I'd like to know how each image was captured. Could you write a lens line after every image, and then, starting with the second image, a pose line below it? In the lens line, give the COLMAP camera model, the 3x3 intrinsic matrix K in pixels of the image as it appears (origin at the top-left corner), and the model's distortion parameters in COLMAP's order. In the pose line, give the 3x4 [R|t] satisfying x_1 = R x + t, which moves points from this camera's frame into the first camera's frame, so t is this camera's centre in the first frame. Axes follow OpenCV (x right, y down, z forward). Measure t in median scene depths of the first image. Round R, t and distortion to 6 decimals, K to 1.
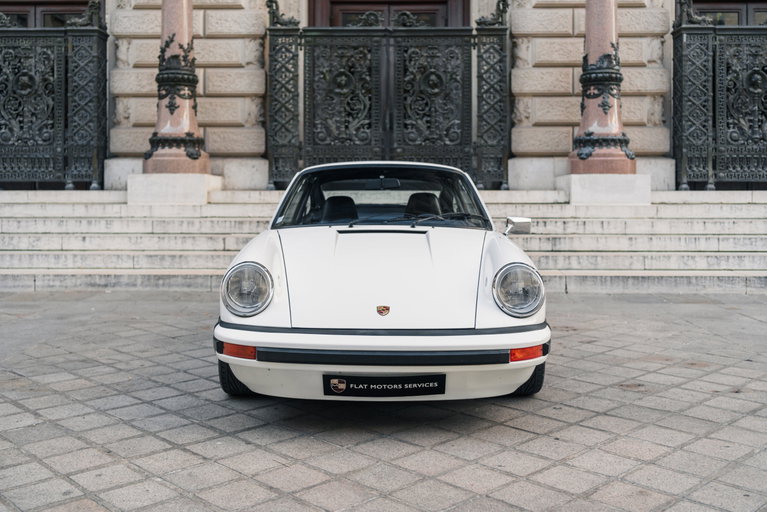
lens RADIAL K [[789.3, 0, 381.1], [0, 789.3, 200.0], [0, 0, 1]] dist [0.003756, -0.000435]
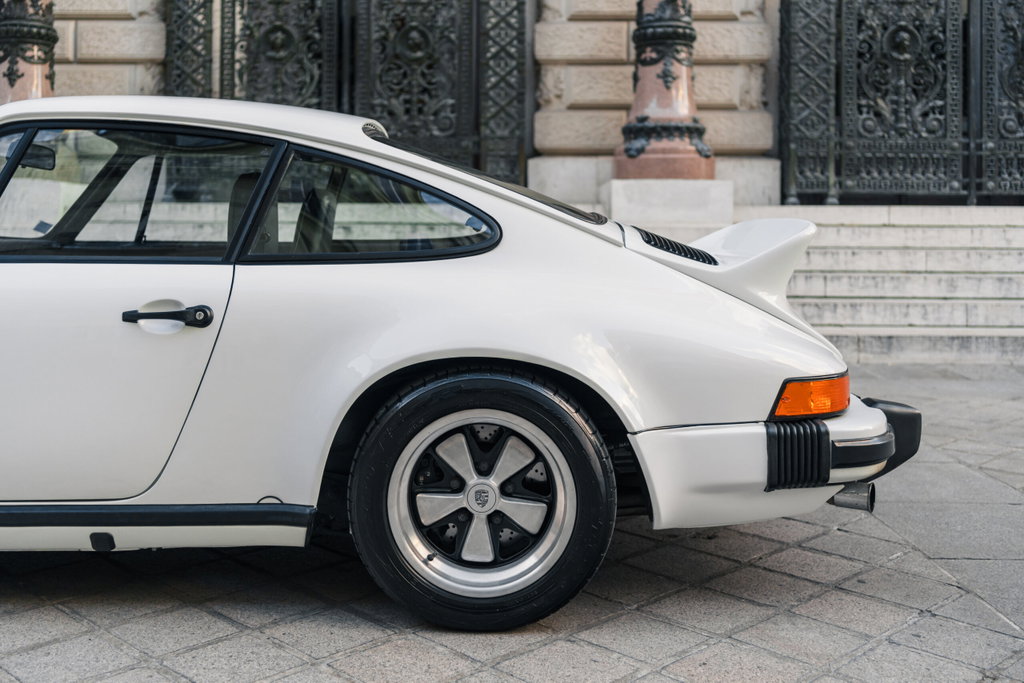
lens RADIAL K [[1068.8, 0, 457.6], [0, 1068.8, 233.5], [0, 0, 1]] dist [0.007161, -0.009601]
pose [[0.999936, 0.005484, -0.009851, 0.112381], [-0.005503, 0.999983, -0.001869, 0.013677], [0.009840, 0.001923, 0.999950, 0.101113]]
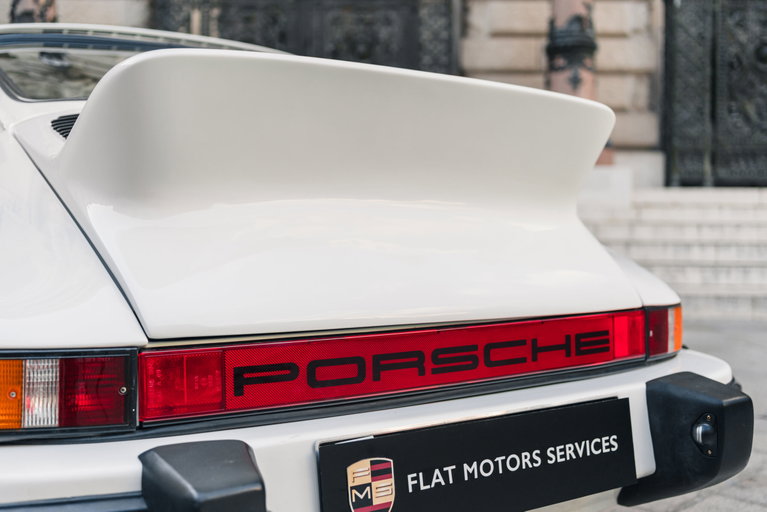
lens RADIAL K [[805.5, 0, 383.8], [0, 805.5, 228.9], [0, 0, 1]] dist [0.006039, 0.003883]
pose [[0.999912, 0.008353, 0.010267, 0.081504], [-0.008330, 0.999963, -0.002318, 0.030012], [-0.010286, 0.002233, 0.999945, 0.188317]]
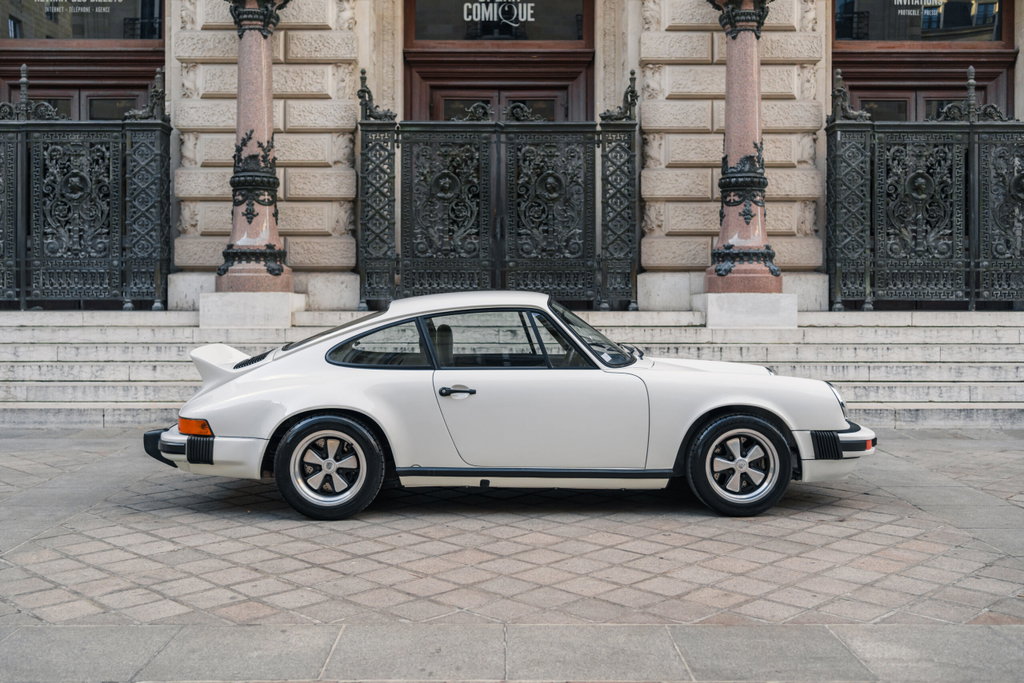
lens RADIAL K [[1041.1, 0, 508.2], [0, 1041.1, 313.9], [0, 0, 1]] dist [-0.000789, 0.010511]
pose [[0.999723, 0.000038, 0.023547, -0.007916], [-0.000163, 0.999986, 0.005298, -0.014408], [-0.023546, -0.005301, 0.999709, -0.142018]]
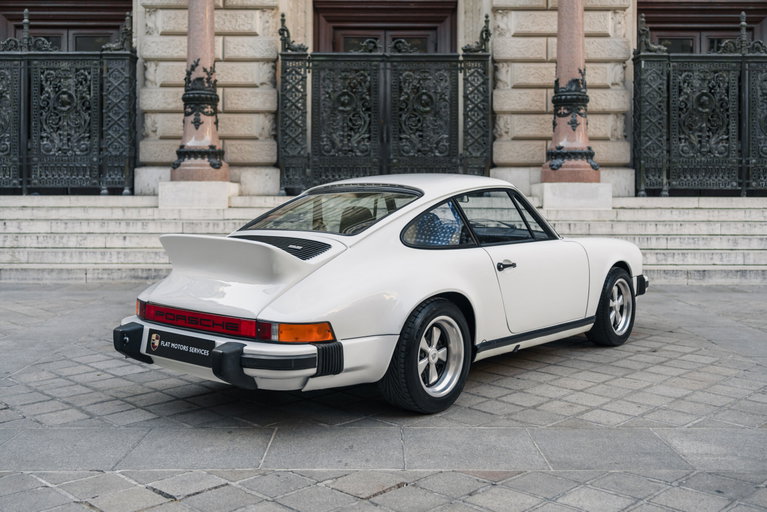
lens RADIAL K [[780.0, 0, 386.9], [0, 780.0, 201.5], [0, 0, 1]] dist [0.002064, 0.001890]
pose [[0.999714, 0.001892, 0.023841, -0.015703], [-0.001934, 0.999997, 0.001723, -0.006146], [-0.023837, -0.001768, 0.999714, -0.129440]]
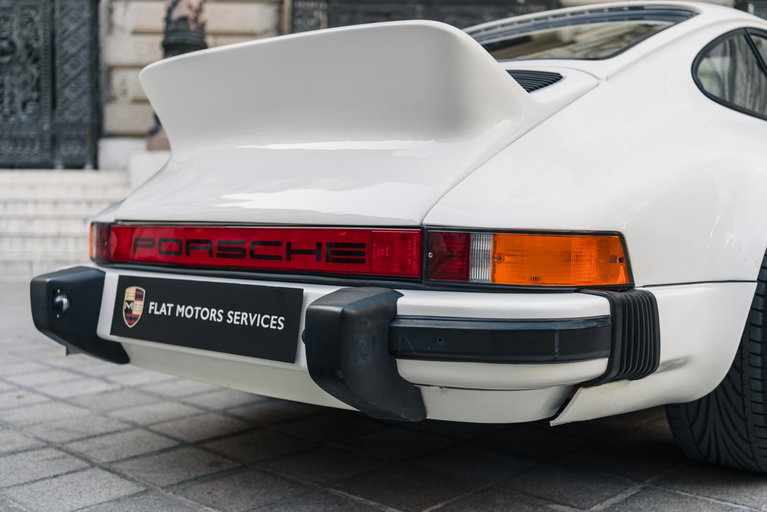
lens RADIAL K [[807.2, 0, 395.6], [0, 807.2, 257.7], [0, 0, 1]] dist [0.001460, 0.010655]
pose [[0.998335, 0.000170, 0.057682, -0.076057], [-0.002264, 0.999341, 0.036241, 0.046599], [-0.057638, -0.036311, 0.997677, 0.088004]]
